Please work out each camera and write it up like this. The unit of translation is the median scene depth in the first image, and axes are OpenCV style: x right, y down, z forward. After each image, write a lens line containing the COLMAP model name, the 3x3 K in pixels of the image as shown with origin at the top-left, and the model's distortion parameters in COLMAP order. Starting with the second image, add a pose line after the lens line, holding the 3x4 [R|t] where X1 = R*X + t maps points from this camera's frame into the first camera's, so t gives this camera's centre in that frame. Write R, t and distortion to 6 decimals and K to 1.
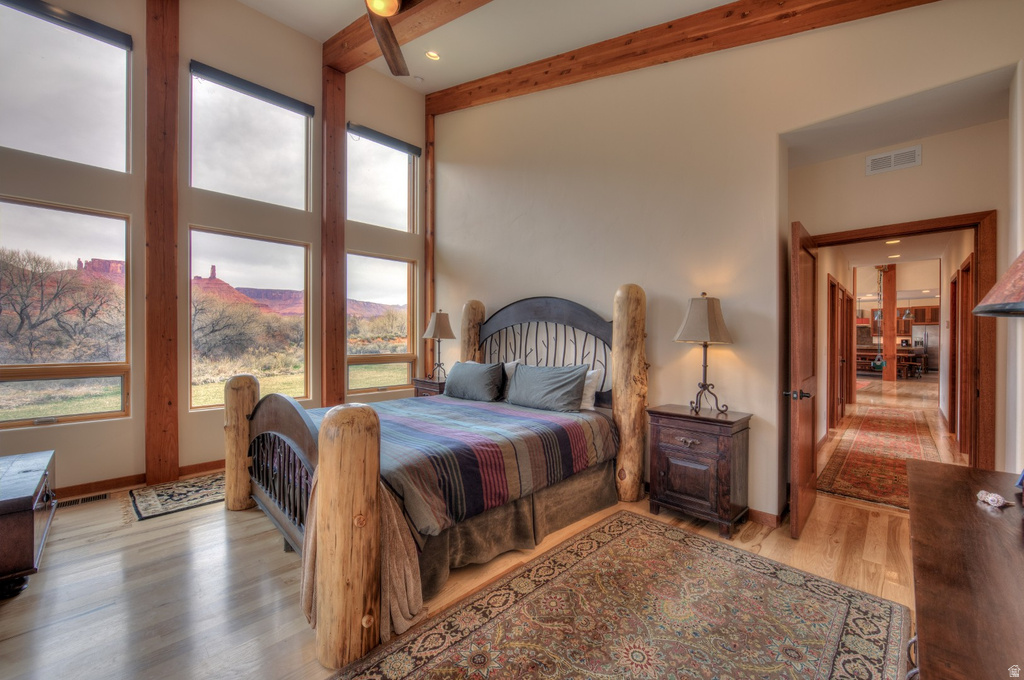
lens RADIAL K [[408.7, 0, 510.8], [0, 408.7, 338.2], [0, 0, 1]] dist [-0.000879, 0.000039]
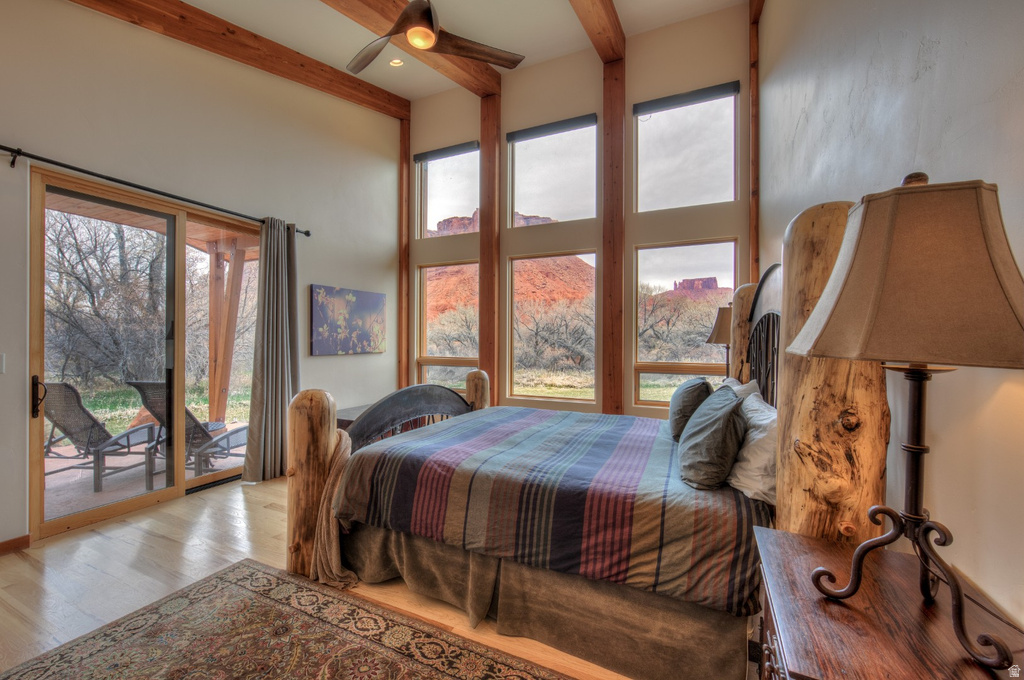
lens RADIAL K [[434.7, 0, 512.2], [0, 434.7, 342.5], [0, 0, 1]] dist [-0.003866, -0.000074]
pose [[0.306221, 0.002447, -0.951957, 0.609329], [-0.006321, 0.999980, 0.000538, 0.000485], [0.951939, 0.005853, 0.306231, 0.610752]]
